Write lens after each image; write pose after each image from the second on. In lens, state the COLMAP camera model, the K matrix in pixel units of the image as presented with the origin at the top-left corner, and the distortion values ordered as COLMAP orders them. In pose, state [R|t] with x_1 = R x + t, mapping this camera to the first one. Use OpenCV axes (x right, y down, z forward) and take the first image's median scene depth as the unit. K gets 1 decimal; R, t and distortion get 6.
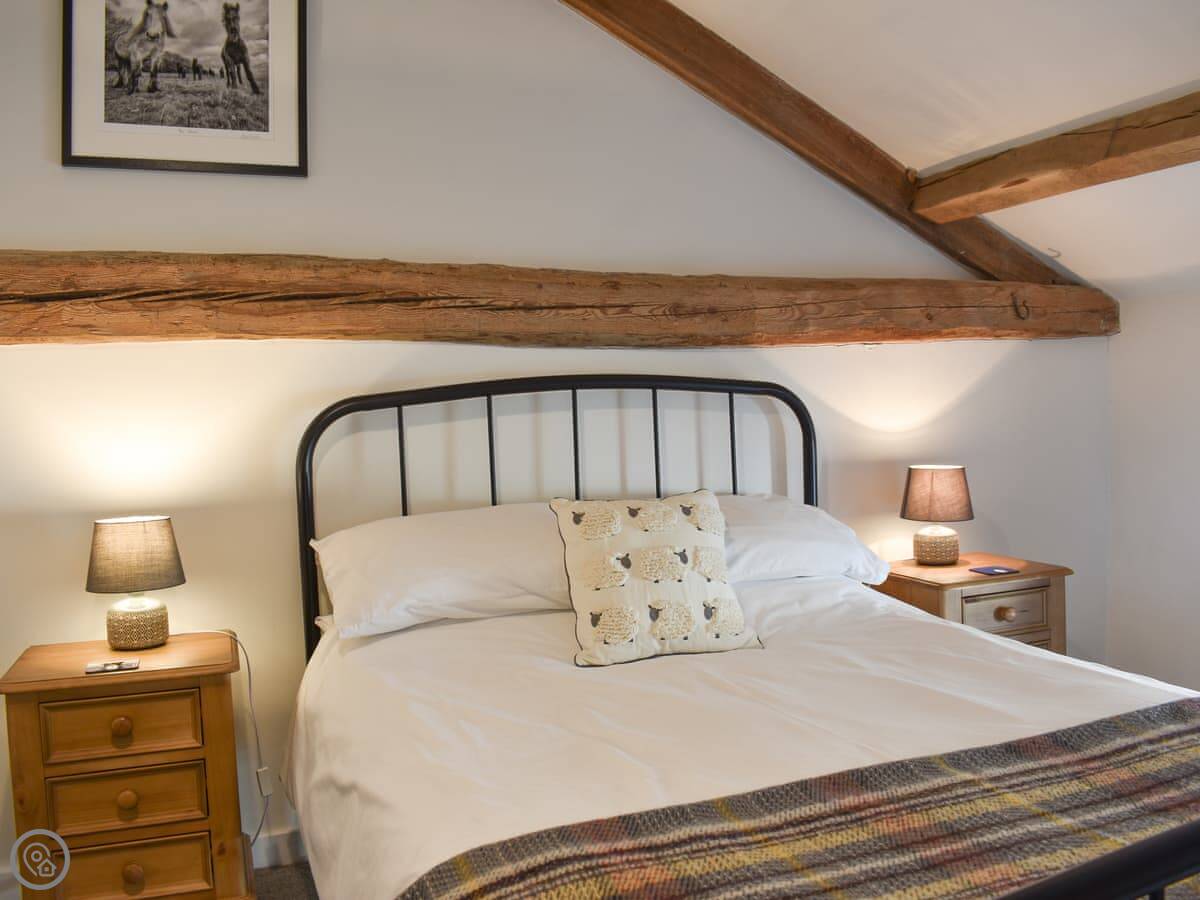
lens RADIAL K [[1080.3, 0, 600.8], [0, 1080.3, 447.5], [0, 0, 1]] dist [-0.096087, 0.024981]
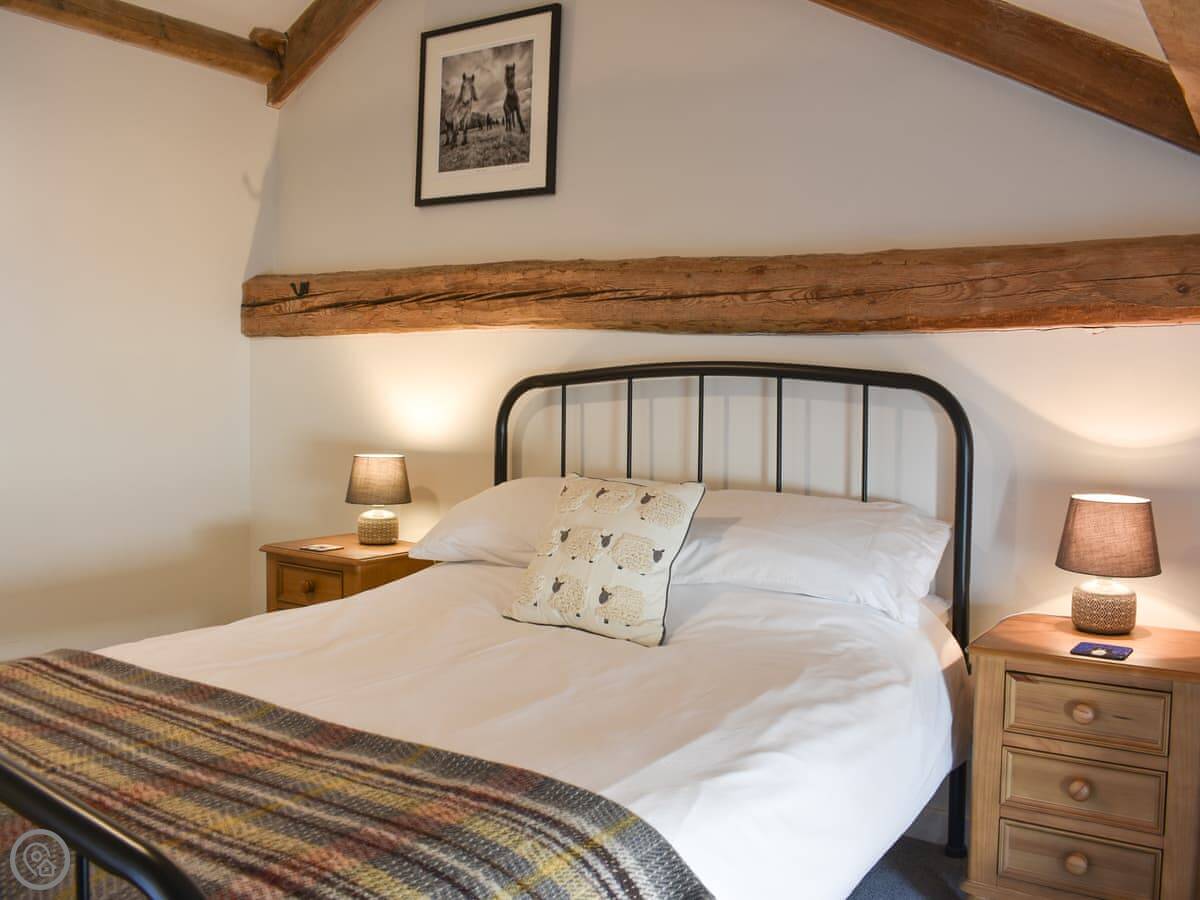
lens RADIAL K [[1080.3, 0, 605.6], [0, 1080.3, 451.6], [0, 0, 1]] dist [-0.096087, 0.024981]
pose [[0.569645, 0.084808, -0.817504, 0.805428], [-0.066048, 0.996169, 0.057320, -0.036762], [0.819233, 0.021342, 0.573064, 0.362755]]
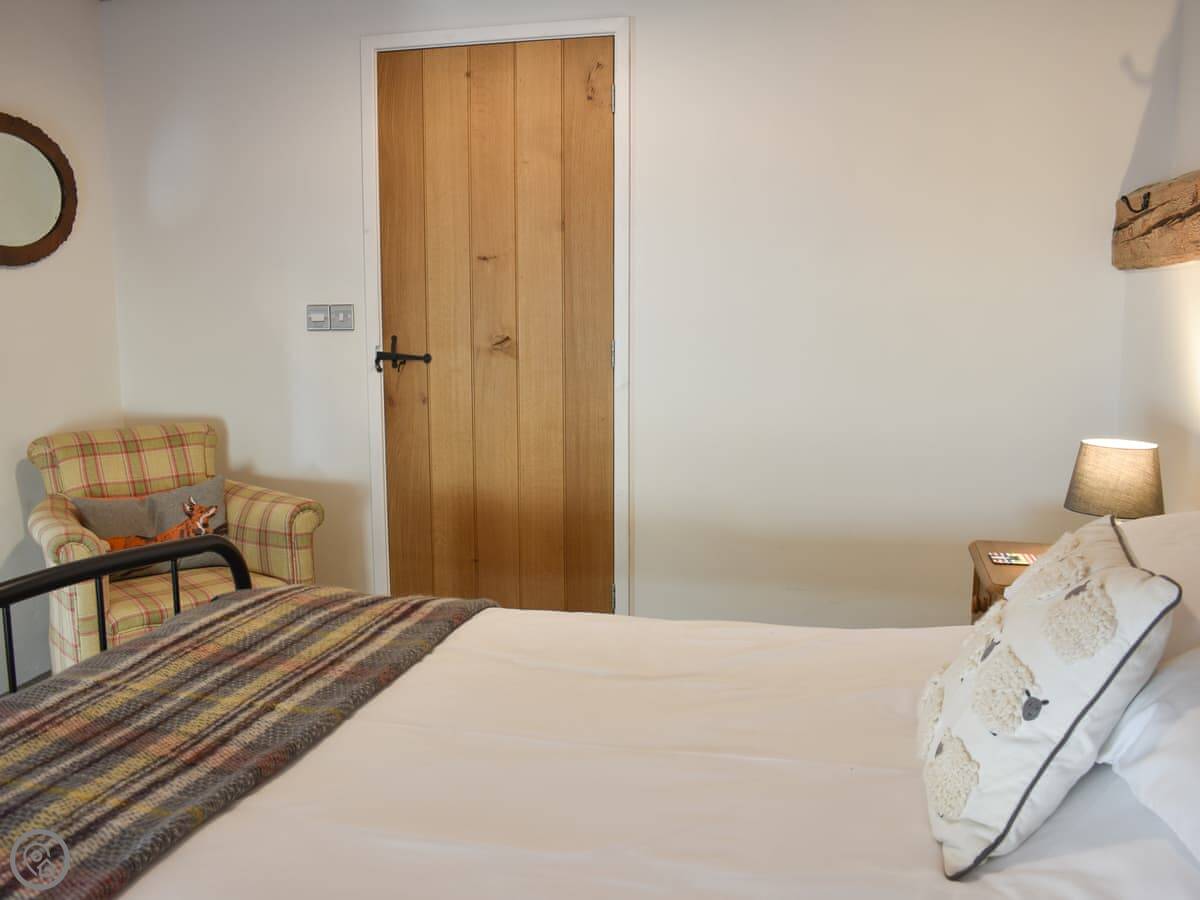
lens RADIAL K [[1080.3, 0, 591.1], [0, 1080.3, 452.5], [0, 0, 1]] dist [-0.096087, 0.024981]
pose [[-0.574392, 0.142431, -0.806094, 0.550798], [-0.020672, 0.981908, 0.188226, -0.086365], [0.818319, 0.124779, -0.561056, 0.998323]]
